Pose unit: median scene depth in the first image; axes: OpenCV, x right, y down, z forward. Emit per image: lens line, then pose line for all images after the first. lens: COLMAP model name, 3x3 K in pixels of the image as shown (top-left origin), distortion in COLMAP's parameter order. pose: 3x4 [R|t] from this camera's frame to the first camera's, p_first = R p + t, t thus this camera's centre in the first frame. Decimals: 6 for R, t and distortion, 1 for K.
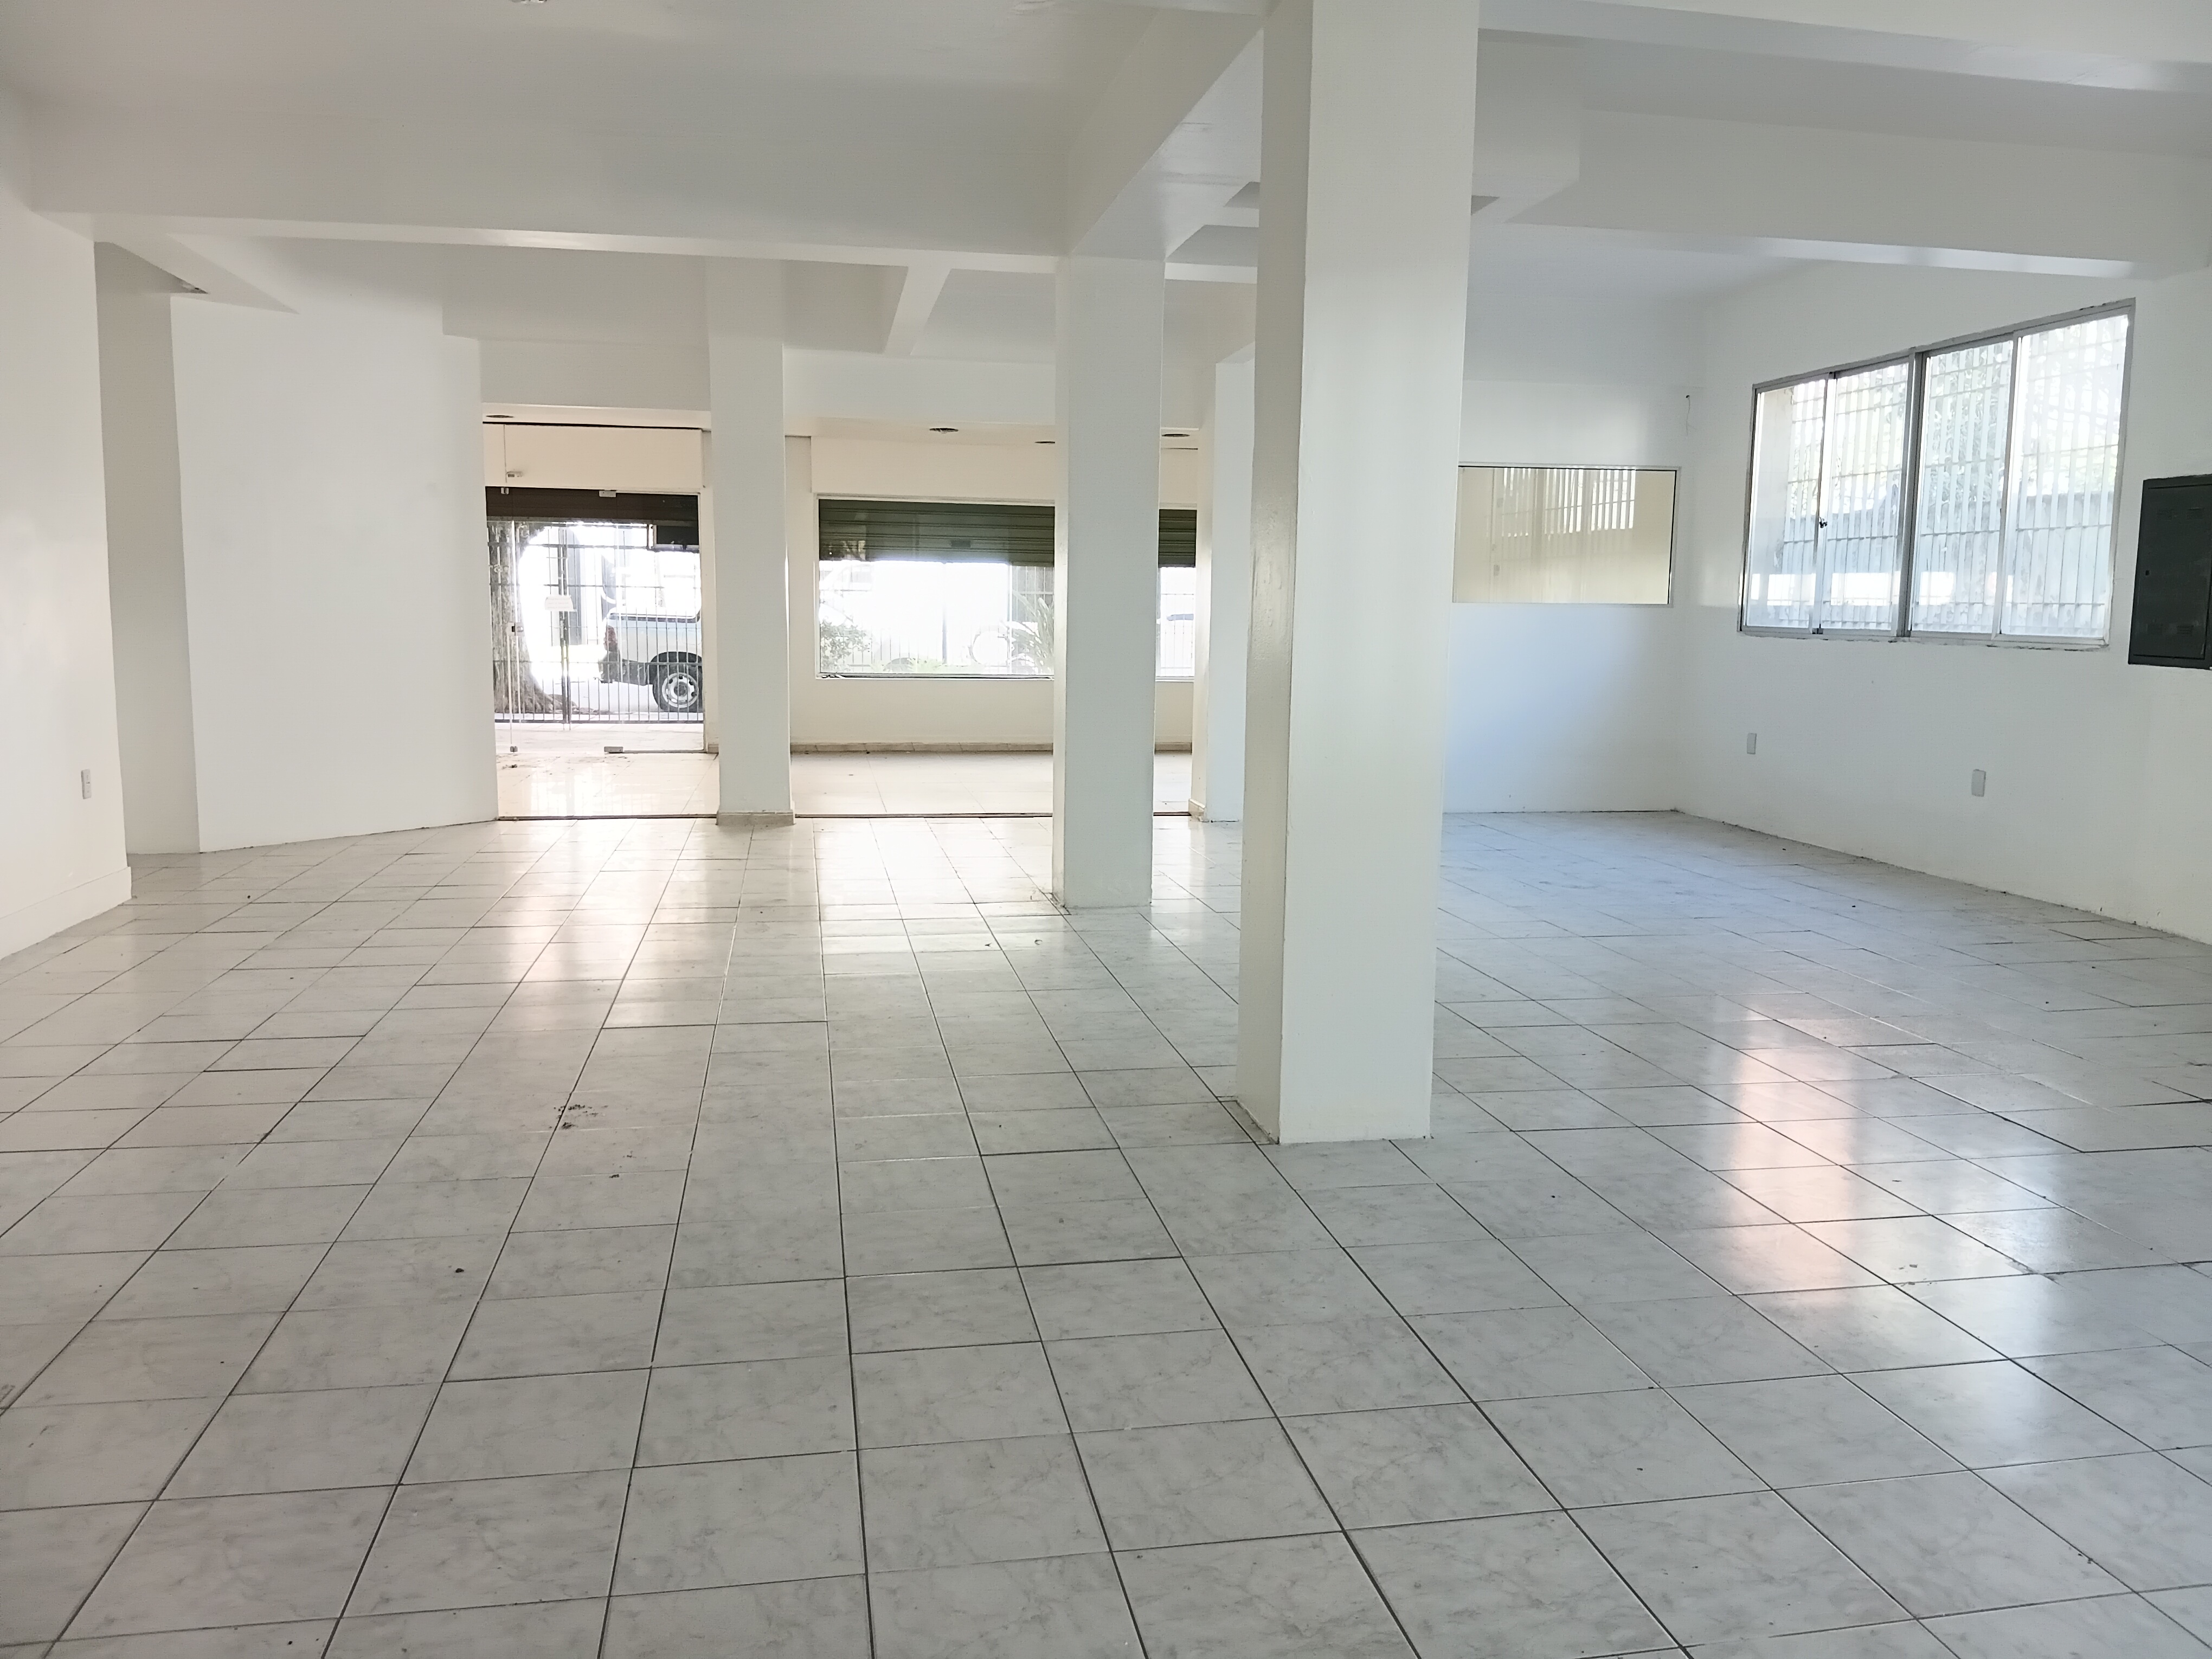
lens RADIAL K [[1687.1, 0, 1106.0], [0, 1687.1, 829.5], [0, 0, 1]] dist [0.046920, -0.132021]
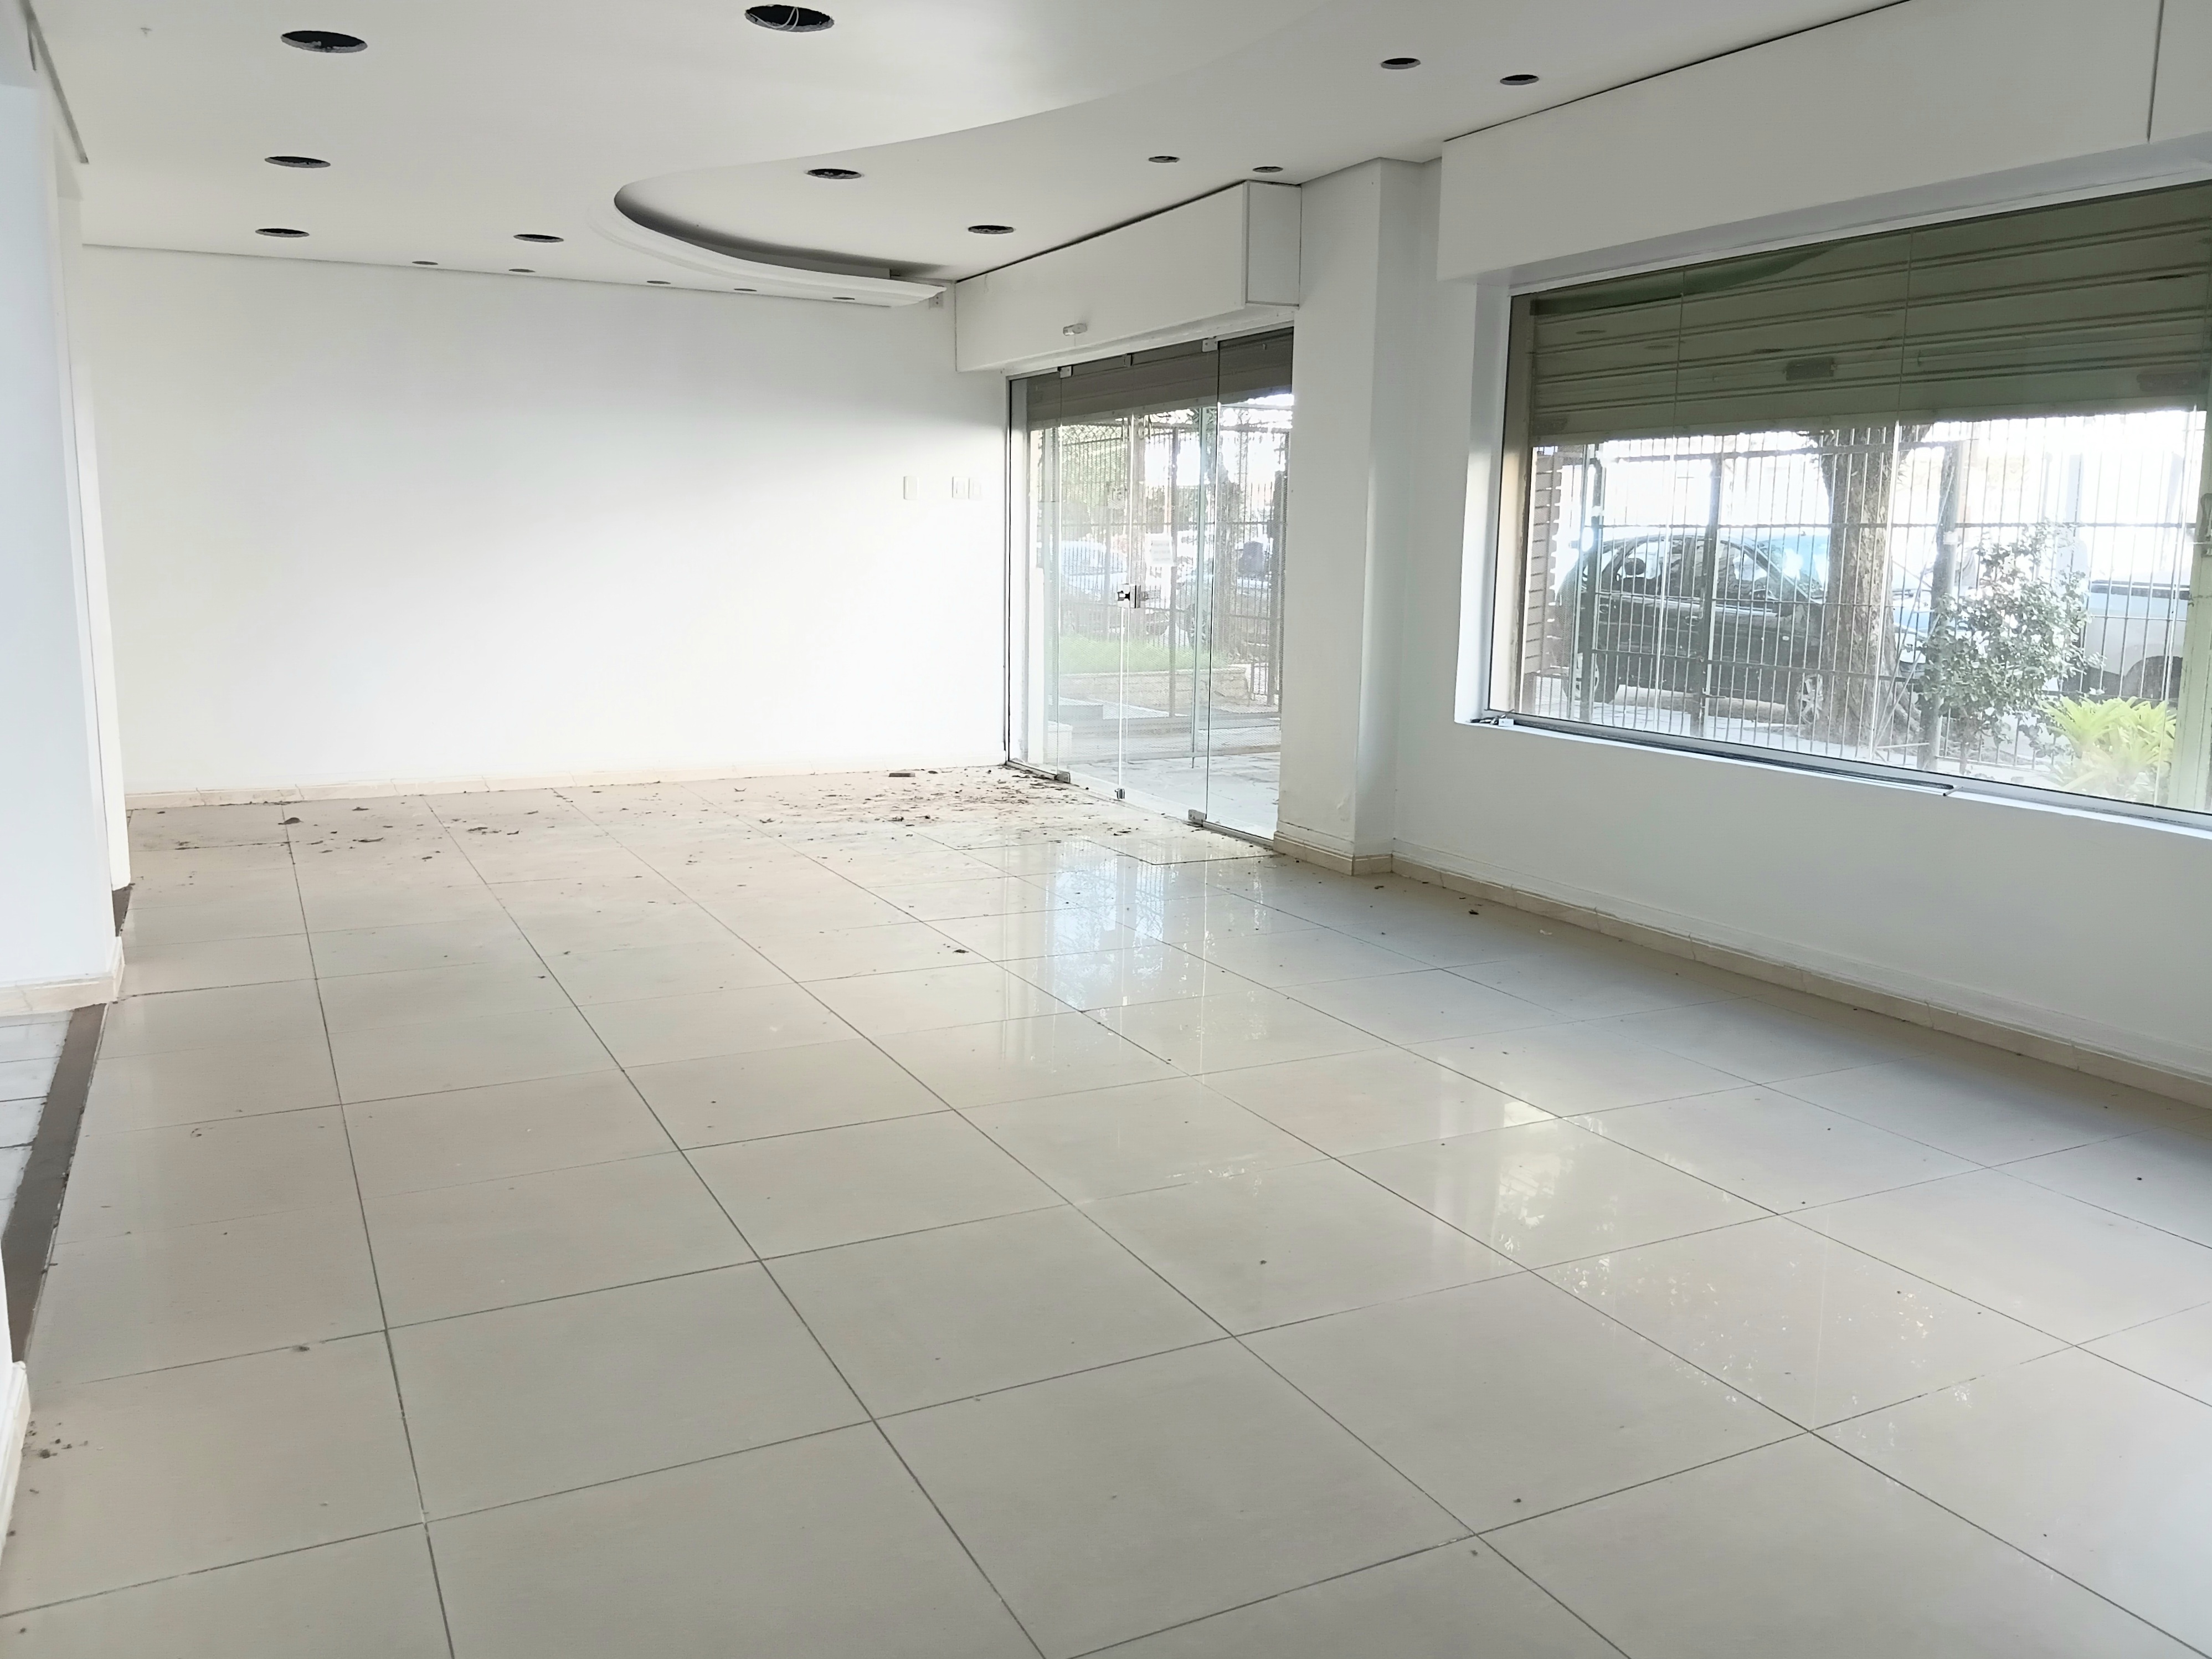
lens RADIAL K [[1687.2, 0, 1106.0], [0, 1687.2, 829.5], [0, 0, 1]] dist [0.046920, -0.132021]
pose [[0.289995, 0.153490, -0.944640, 0.306550], [-0.137808, 0.983466, 0.117493, -0.141107], [0.947054, 0.096106, 0.306352, 1.103551]]
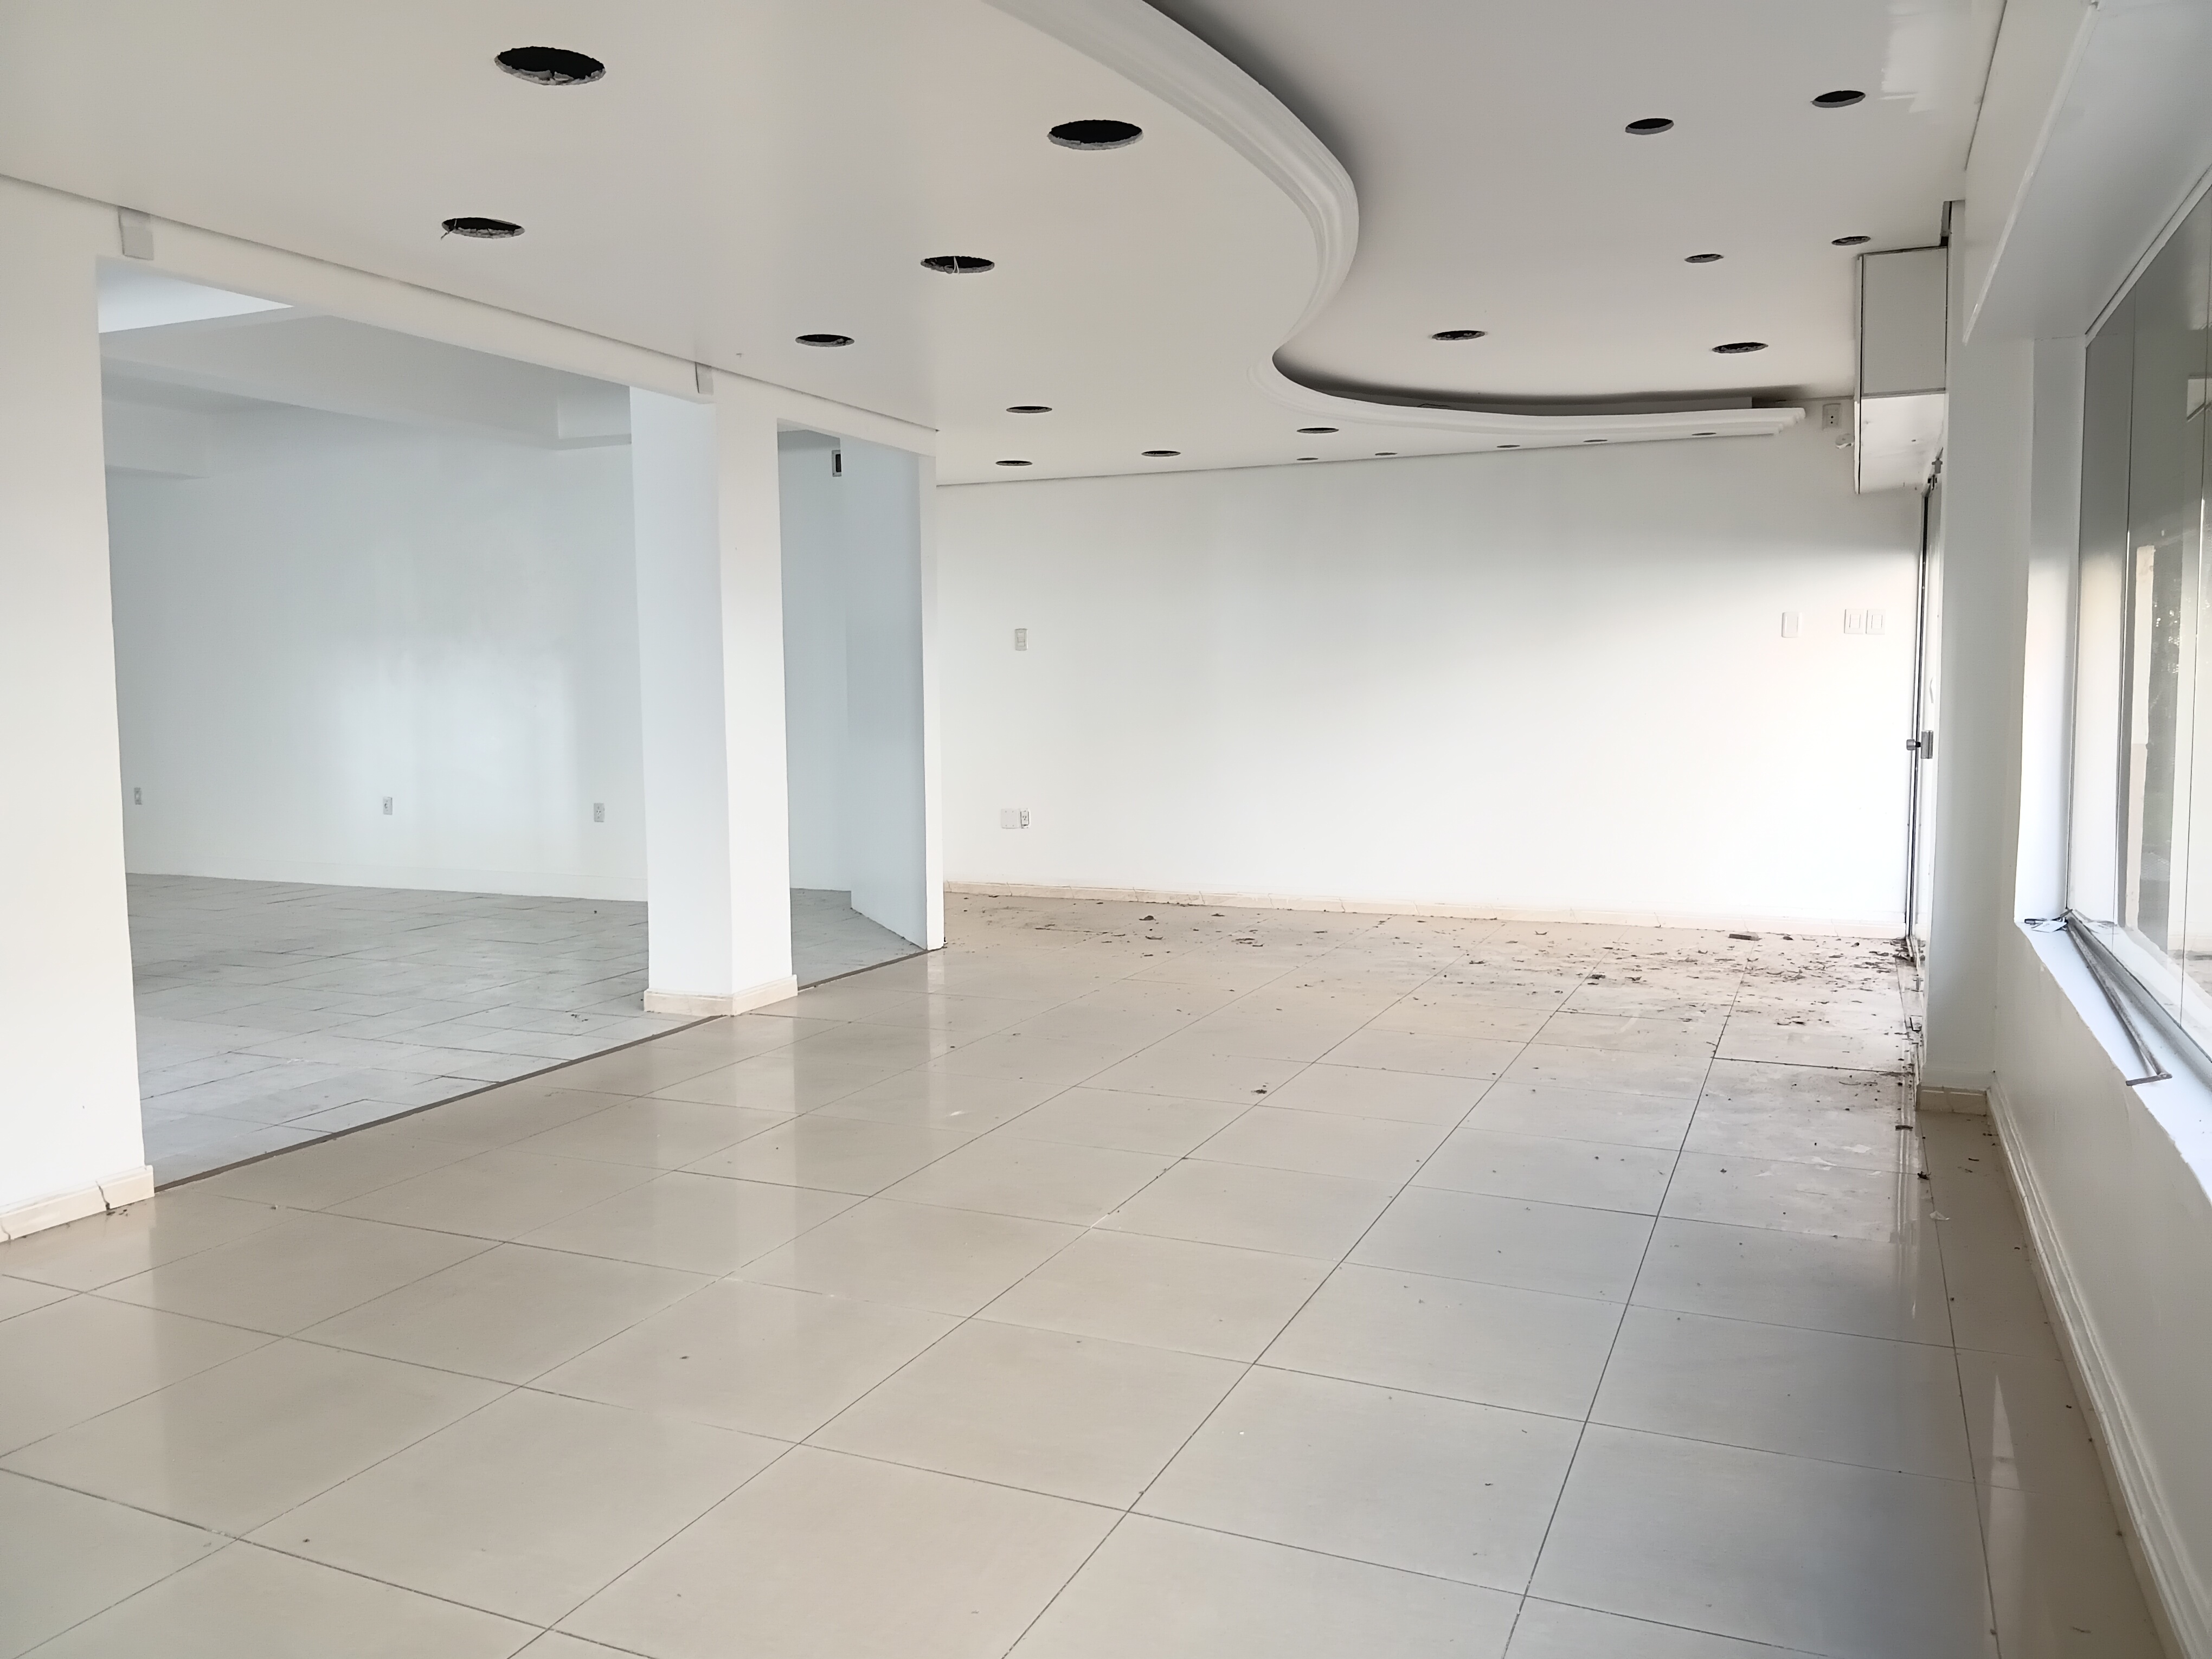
lens RADIAL K [[1687.1, 0, 1106.0], [0, 1687.1, 829.5], [0, 0, 1]] dist [0.046920, -0.132021]
pose [[-0.556464, 0.065073, -0.828320, 0.271979], [-0.110317, 0.982316, 0.151282, -0.188948], [0.823516, 0.175561, -0.539444, 1.440218]]
